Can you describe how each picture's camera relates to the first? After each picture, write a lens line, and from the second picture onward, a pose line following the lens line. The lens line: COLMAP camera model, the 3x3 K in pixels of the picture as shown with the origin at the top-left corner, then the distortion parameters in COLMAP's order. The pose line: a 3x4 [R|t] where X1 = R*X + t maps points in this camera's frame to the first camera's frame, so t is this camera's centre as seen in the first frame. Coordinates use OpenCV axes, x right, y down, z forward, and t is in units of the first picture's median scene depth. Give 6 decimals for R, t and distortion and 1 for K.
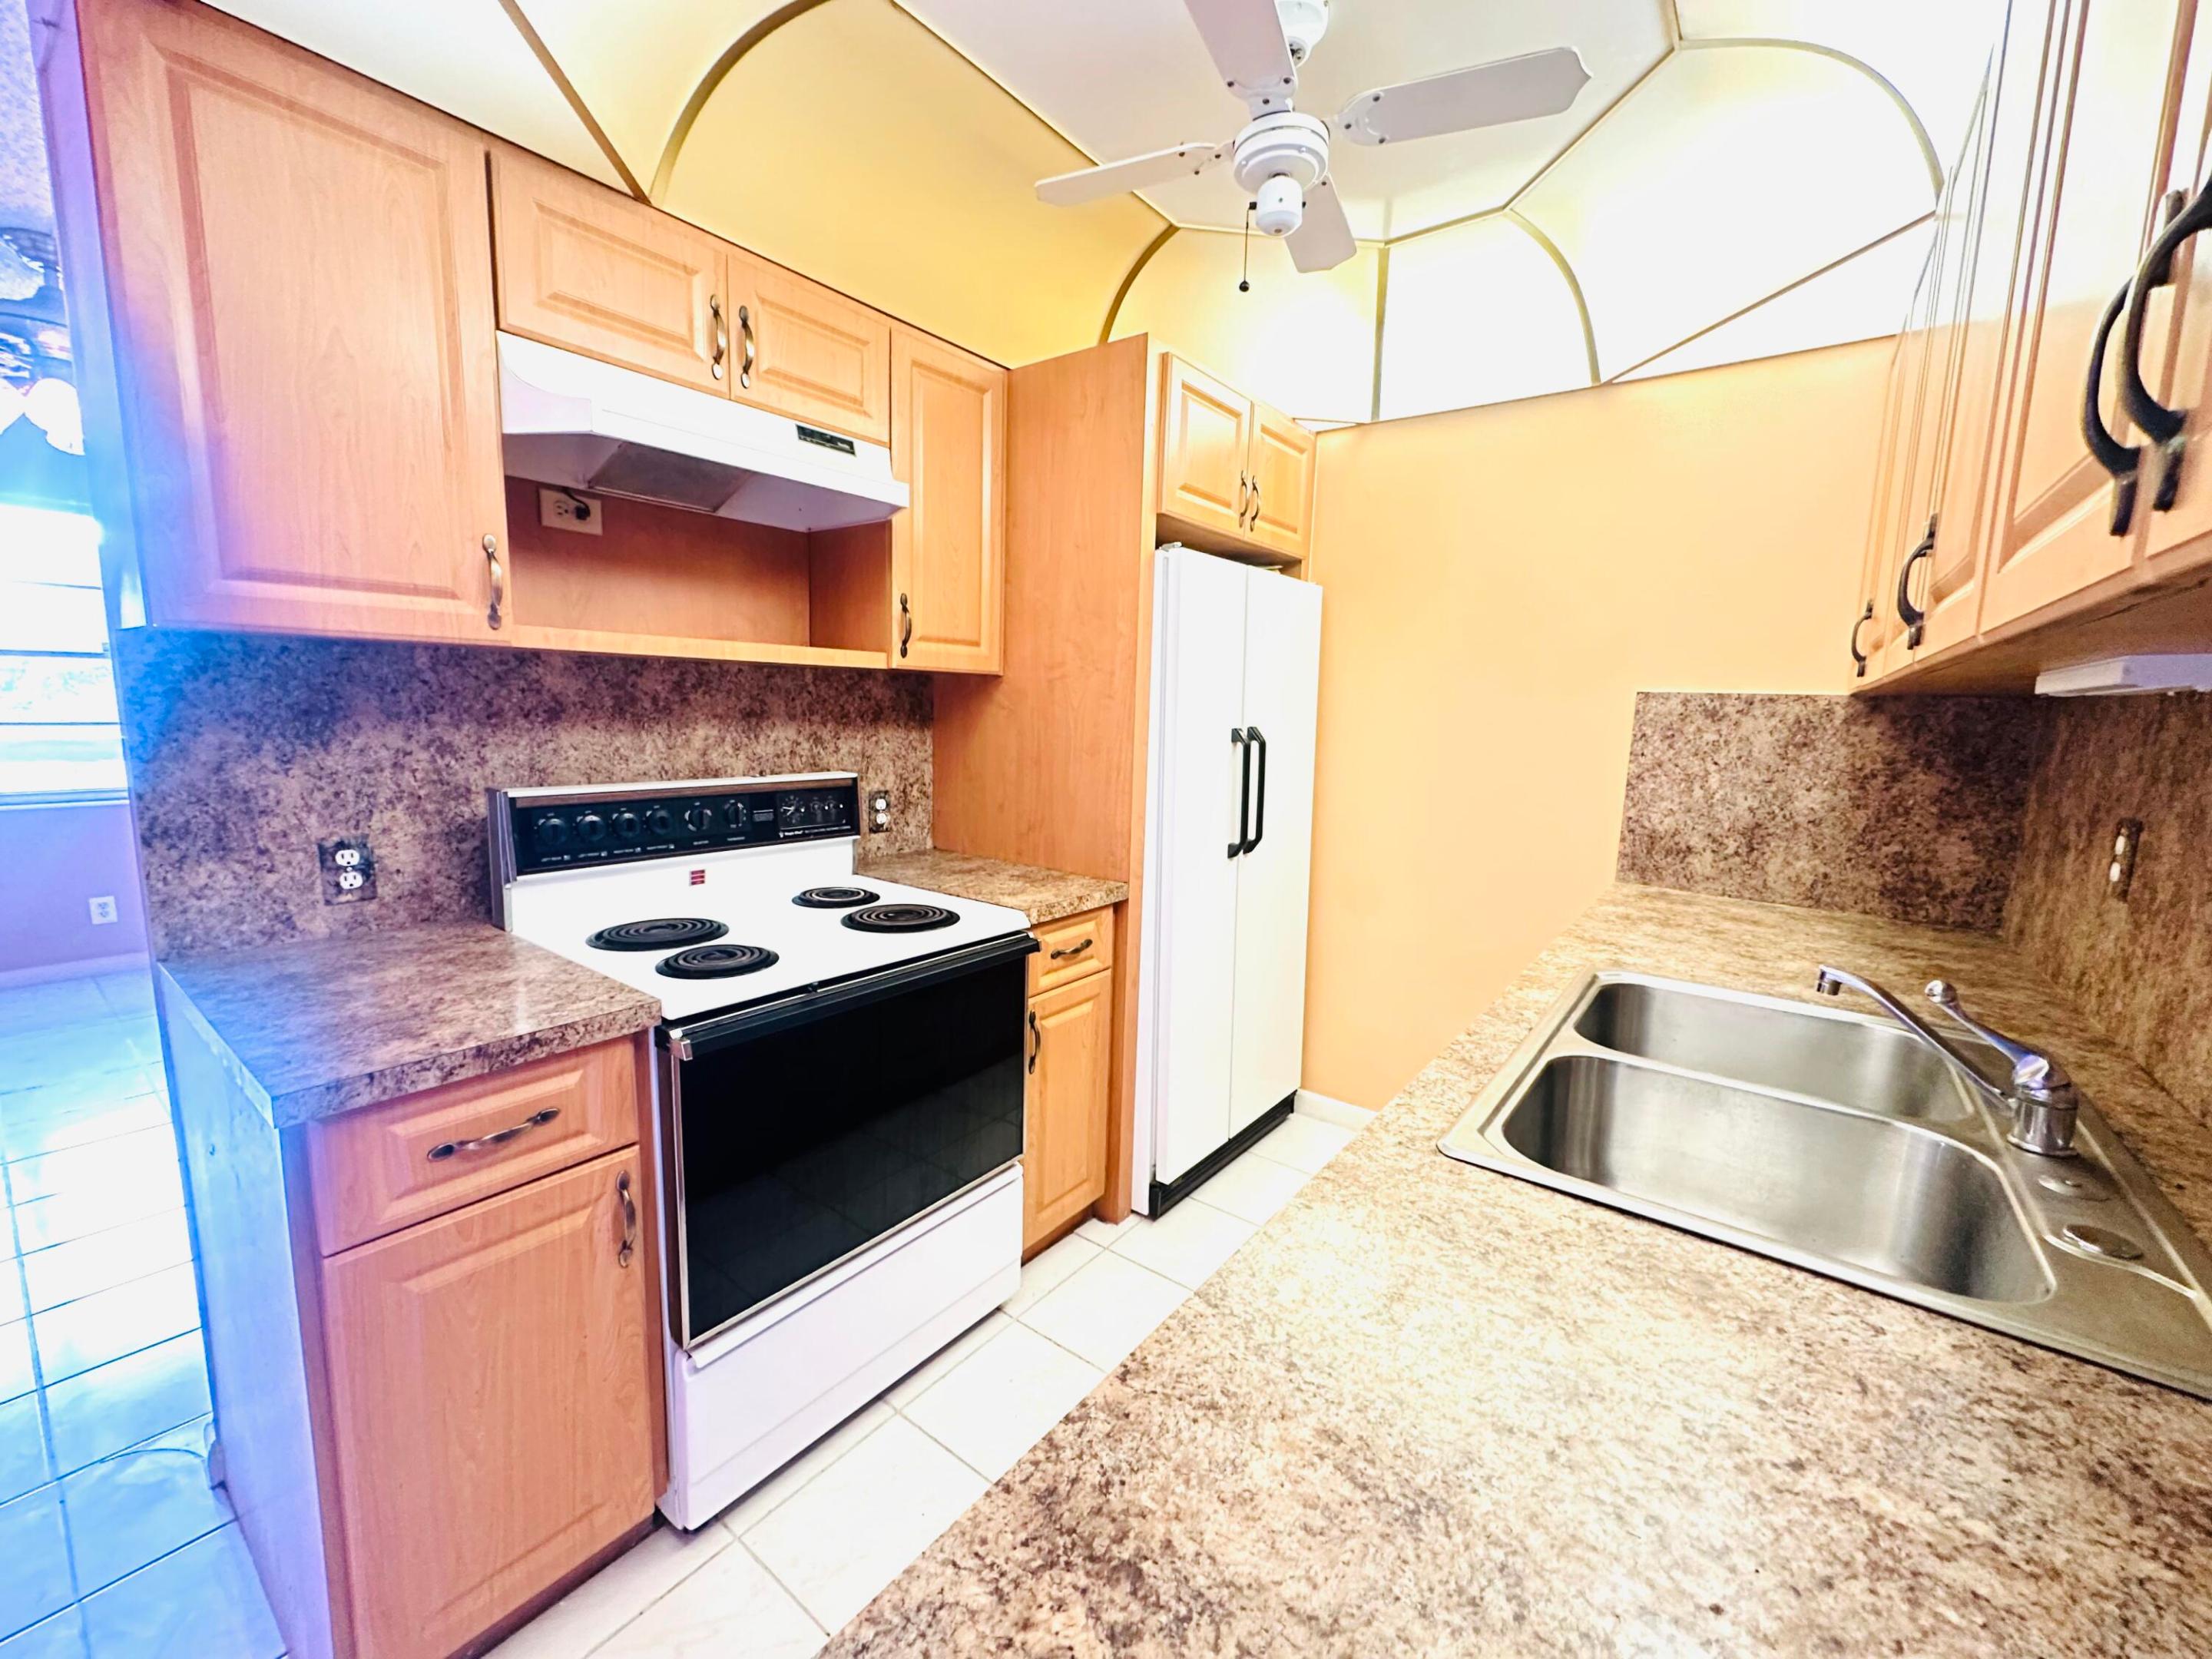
lens RADIAL K [[882.9, 0, 1103.8], [0, 882.9, 828.4], [0, 0, 1]] dist [0.000132, 0.000077]
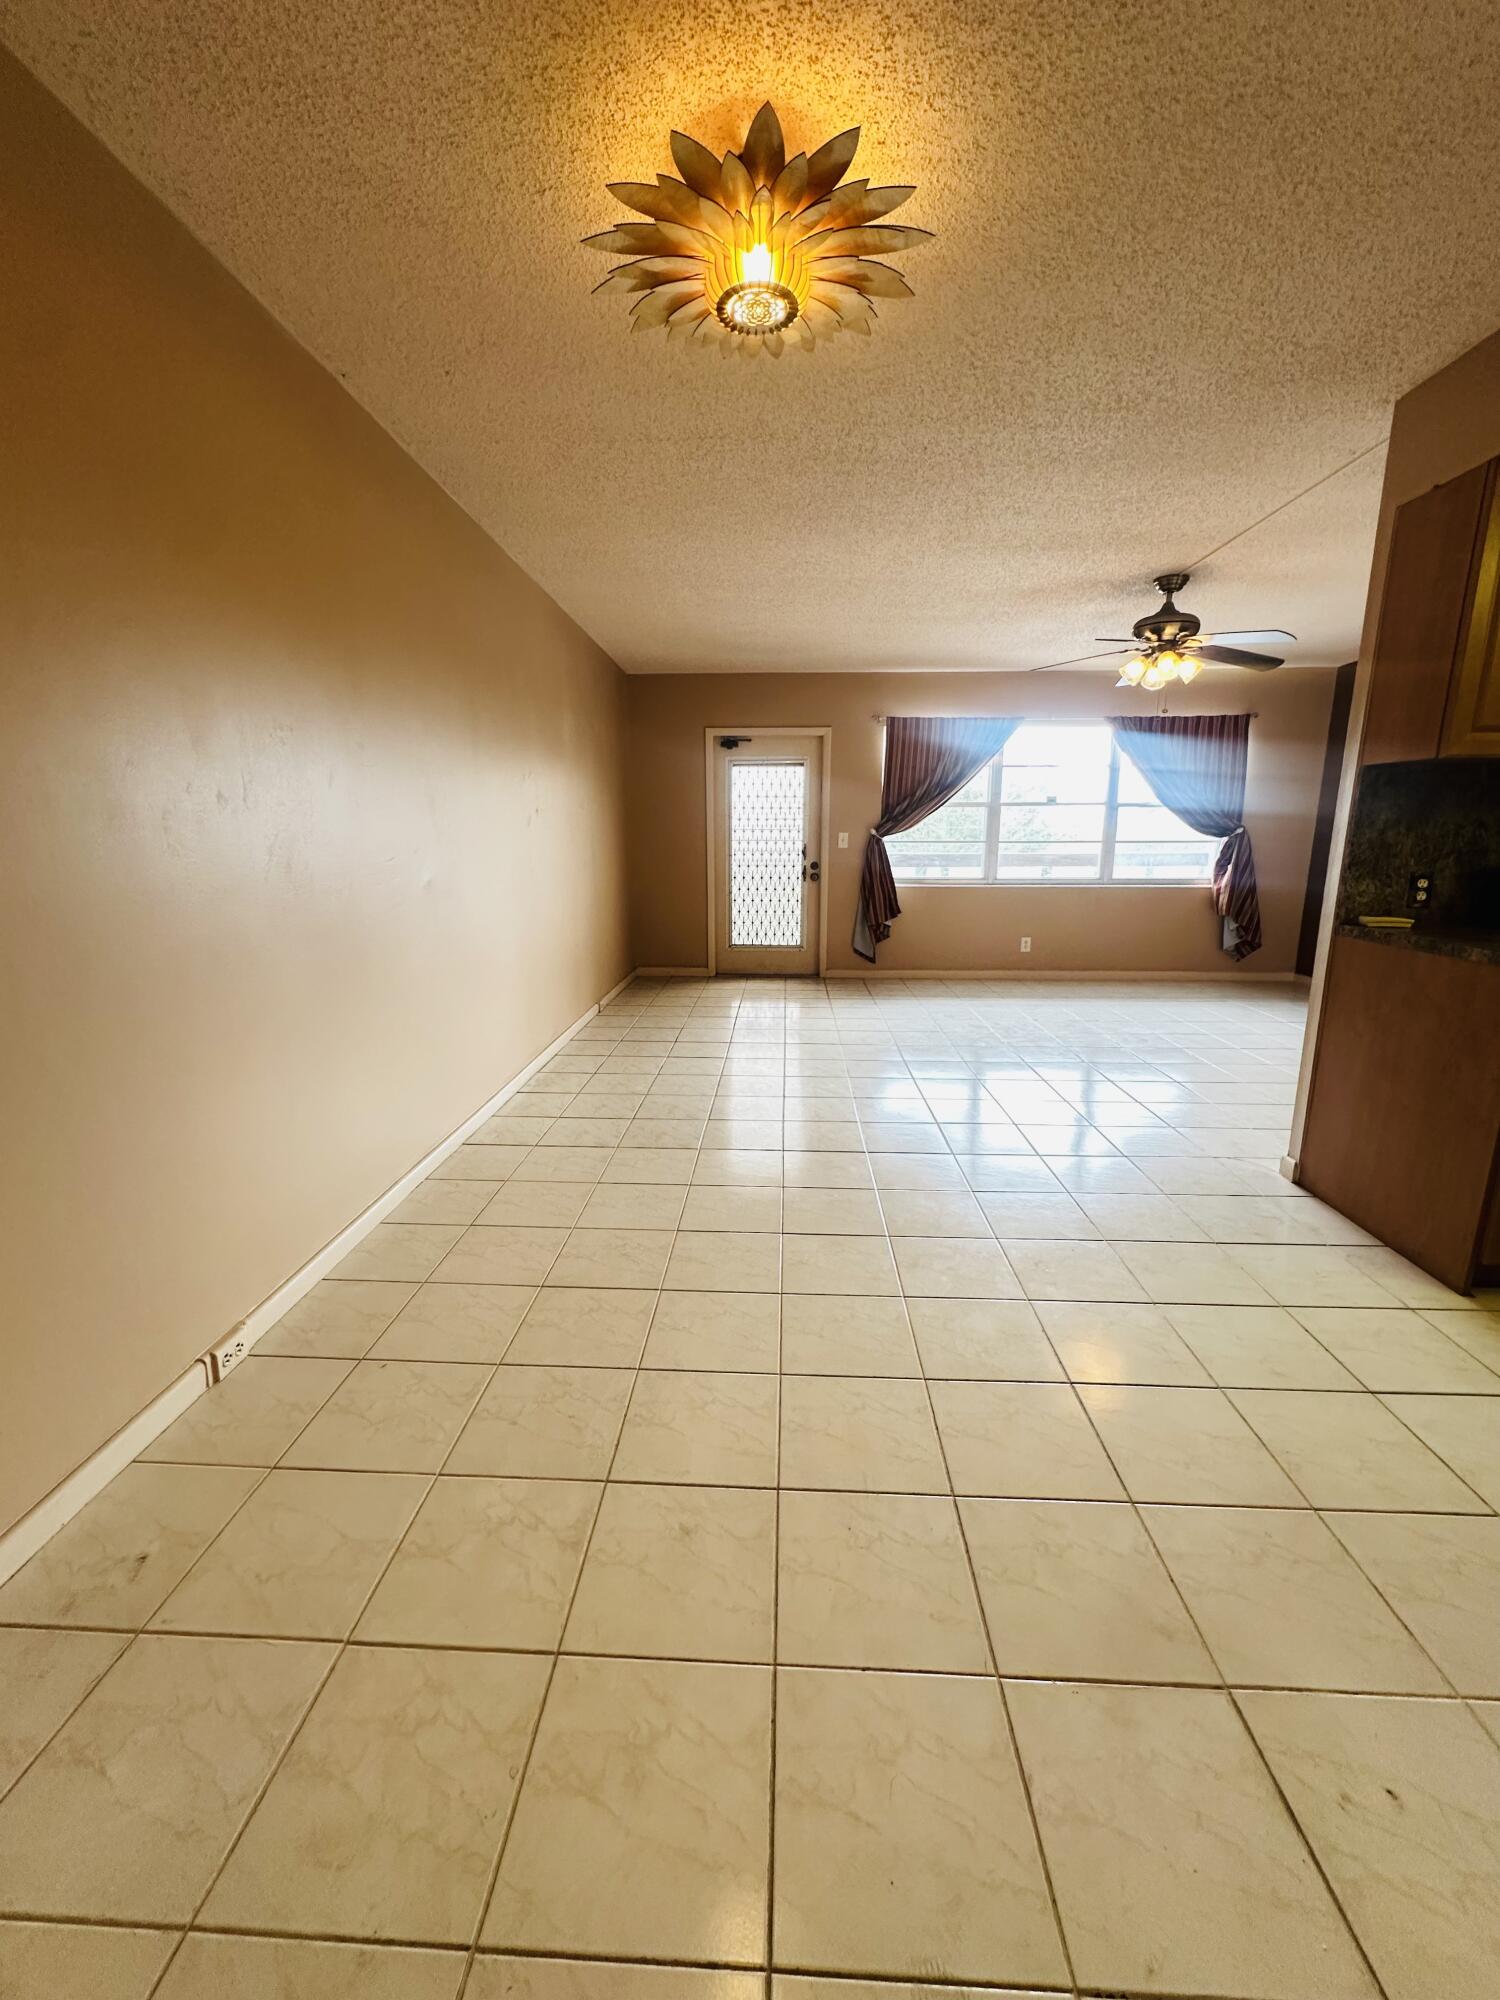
lens RADIAL K [[798.3, 0, 756.8], [0, 798.3, 1001.1], [0, 0, 1]] dist [0.000132, 0.000077]
pose [[0.569008, 0.145977, -0.809272, -0.235988], [-0.101087, 0.989071, 0.107334, 0.223445], [0.816095, 0.020733, 0.577545, -1.038811]]
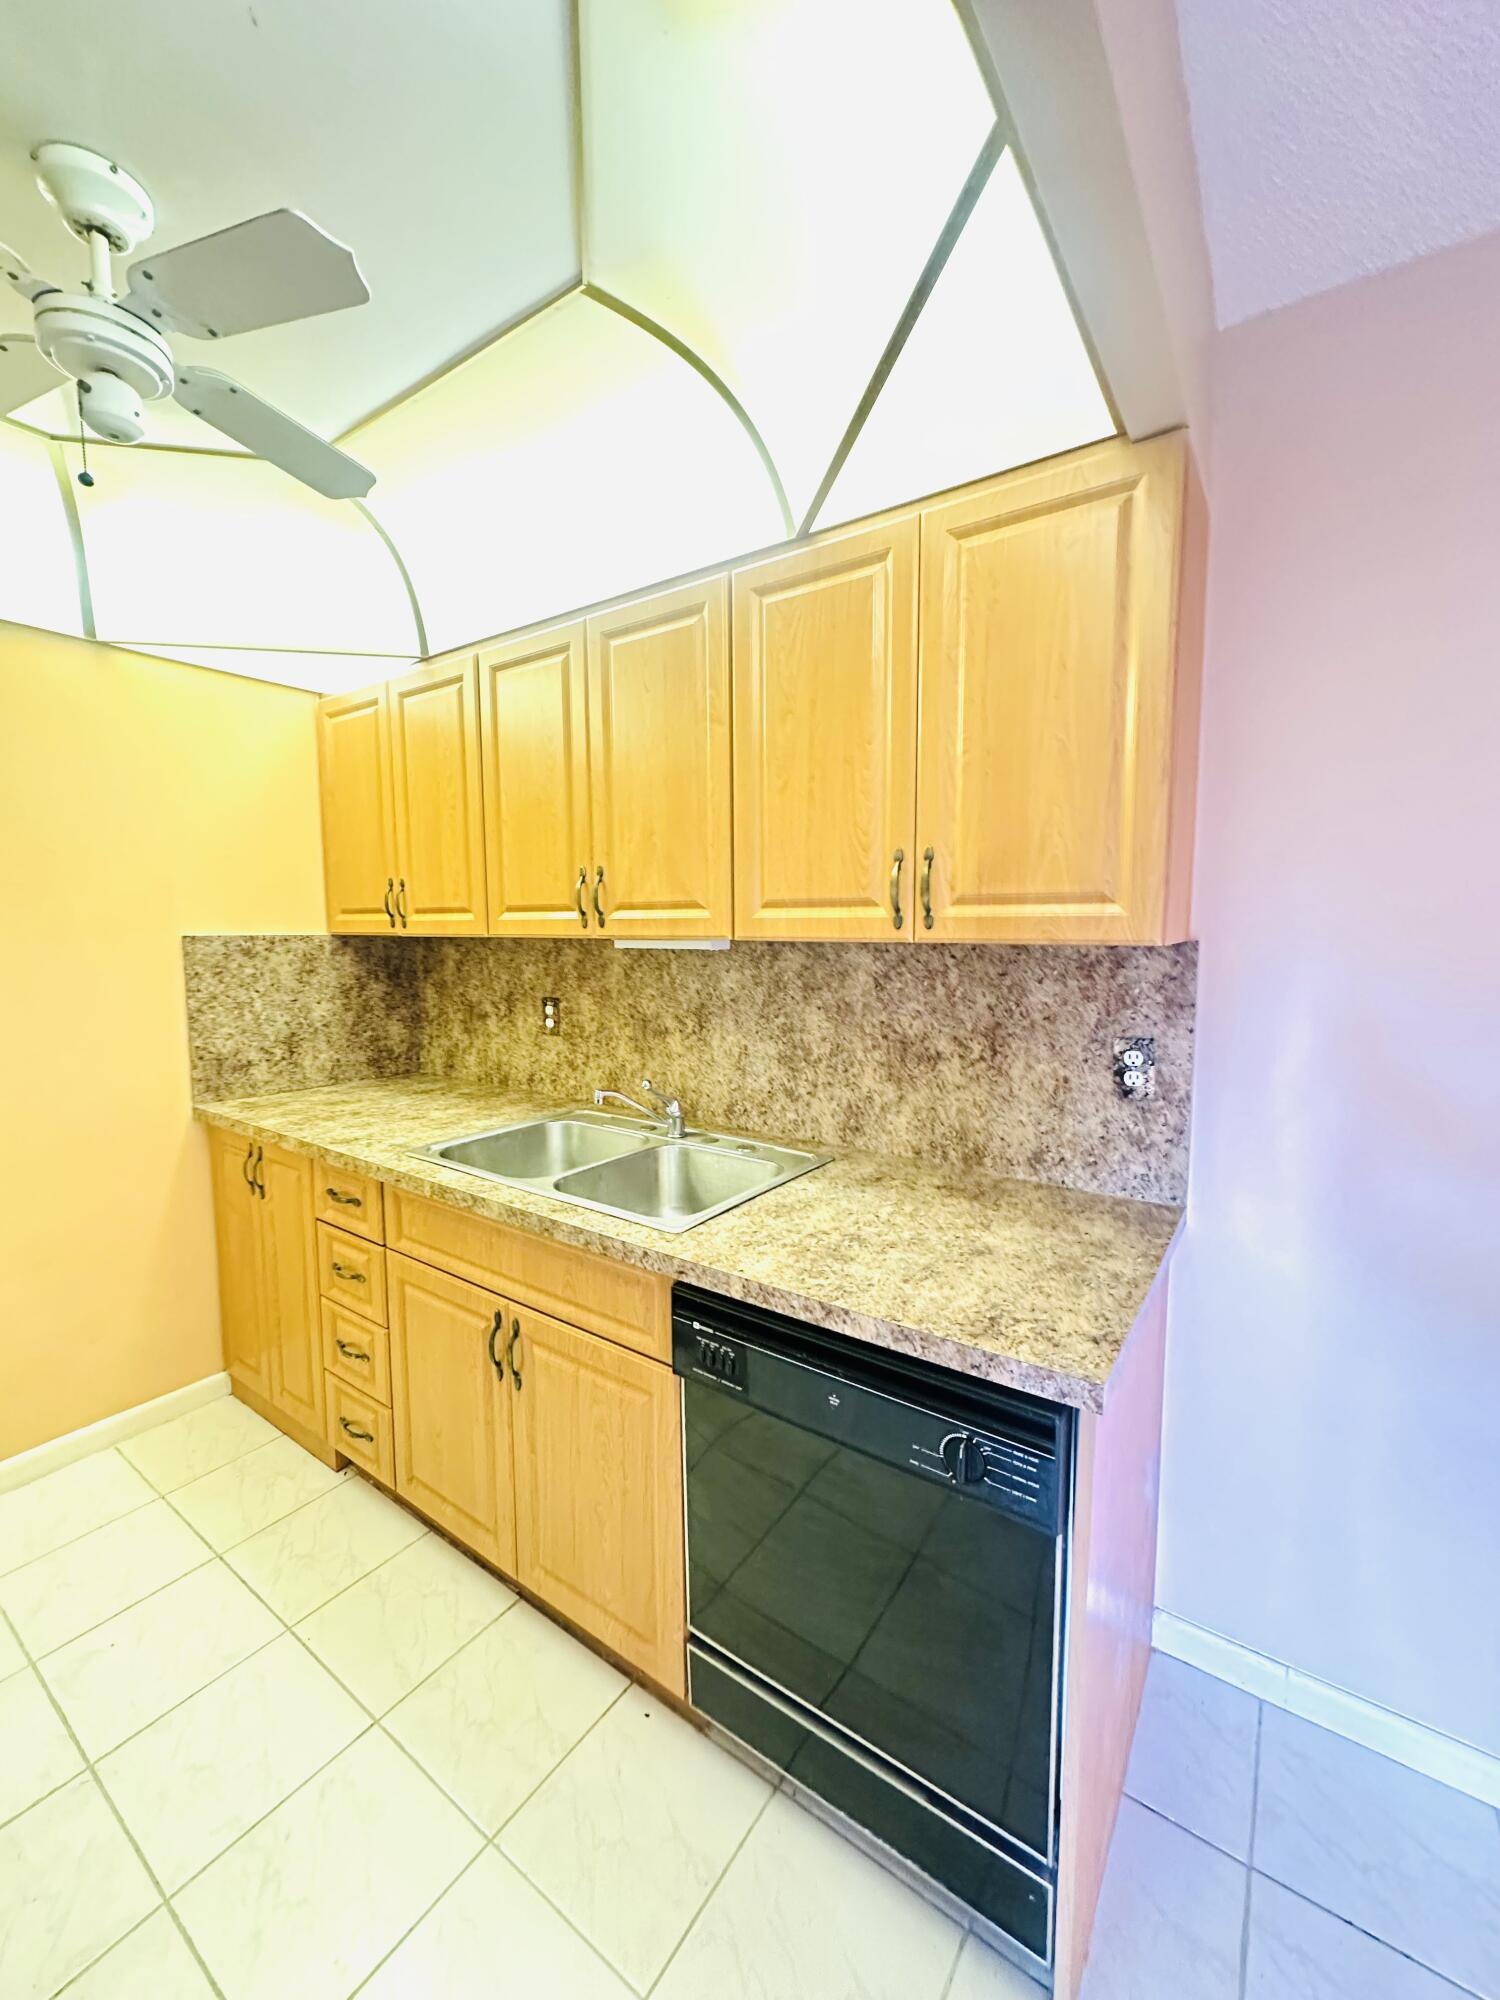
lens RADIAL K [[798.3, 0, 750.4], [0, 798.3, 1000.4], [0, 0, 1]] dist [0.000132, 0.000077]
pose [[-0.037628, -0.120338, 0.992020, -0.597170], [0.139325, 0.982395, 0.124455, -0.137102], [-0.989532, 0.142896, -0.020199, 0.439366]]
